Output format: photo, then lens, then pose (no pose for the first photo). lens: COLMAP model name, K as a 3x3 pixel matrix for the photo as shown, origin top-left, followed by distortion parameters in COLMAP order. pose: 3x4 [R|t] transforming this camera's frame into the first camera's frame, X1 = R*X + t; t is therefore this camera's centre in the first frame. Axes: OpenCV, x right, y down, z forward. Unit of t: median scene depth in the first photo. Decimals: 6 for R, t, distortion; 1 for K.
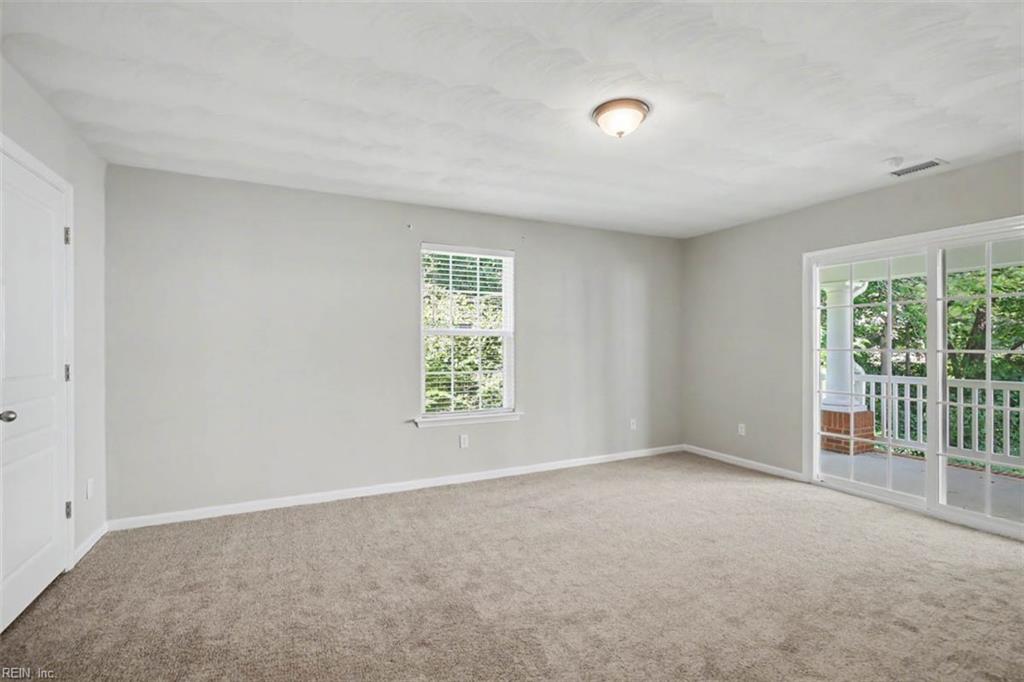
lens RADIAL K [[469.9, 0, 516.0], [0, 469.9, 343.7], [0, 0, 1]] dist [0.003374, 0.000279]
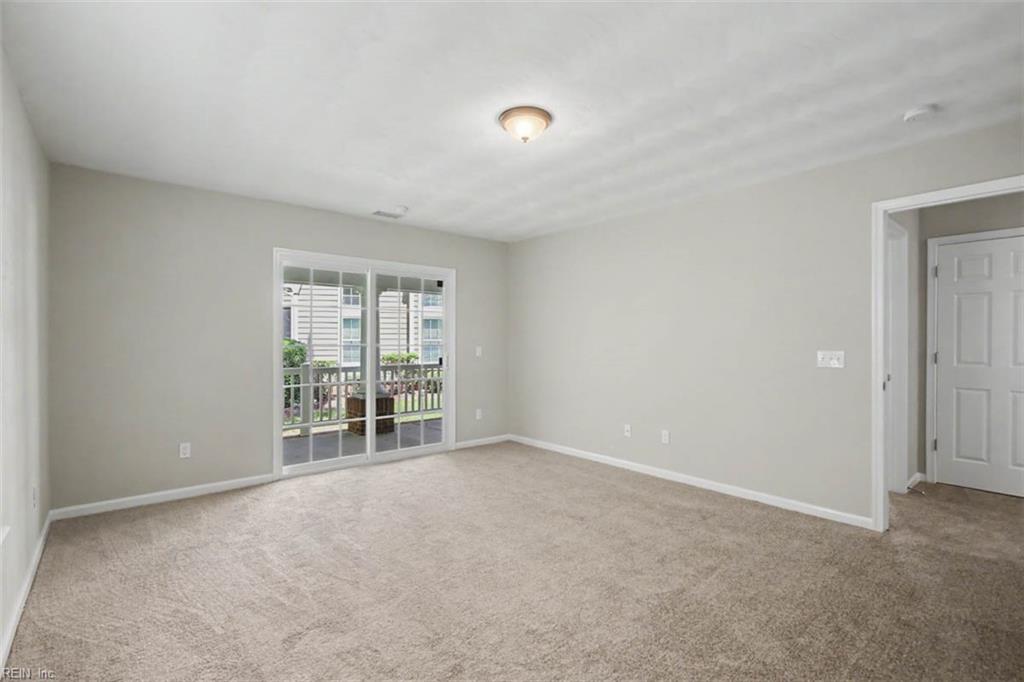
lens RADIAL K [[469.9, 0, 514.1], [0, 469.9, 340.3], [0, 0, 1]] dist [0.003374, 0.000279]
pose [[-0.243687, 0.004298, 0.969844, -0.517356], [-0.000400, 0.999990, -0.004532, 0.004377], [-0.969854, -0.001492, -0.243683, 0.838997]]
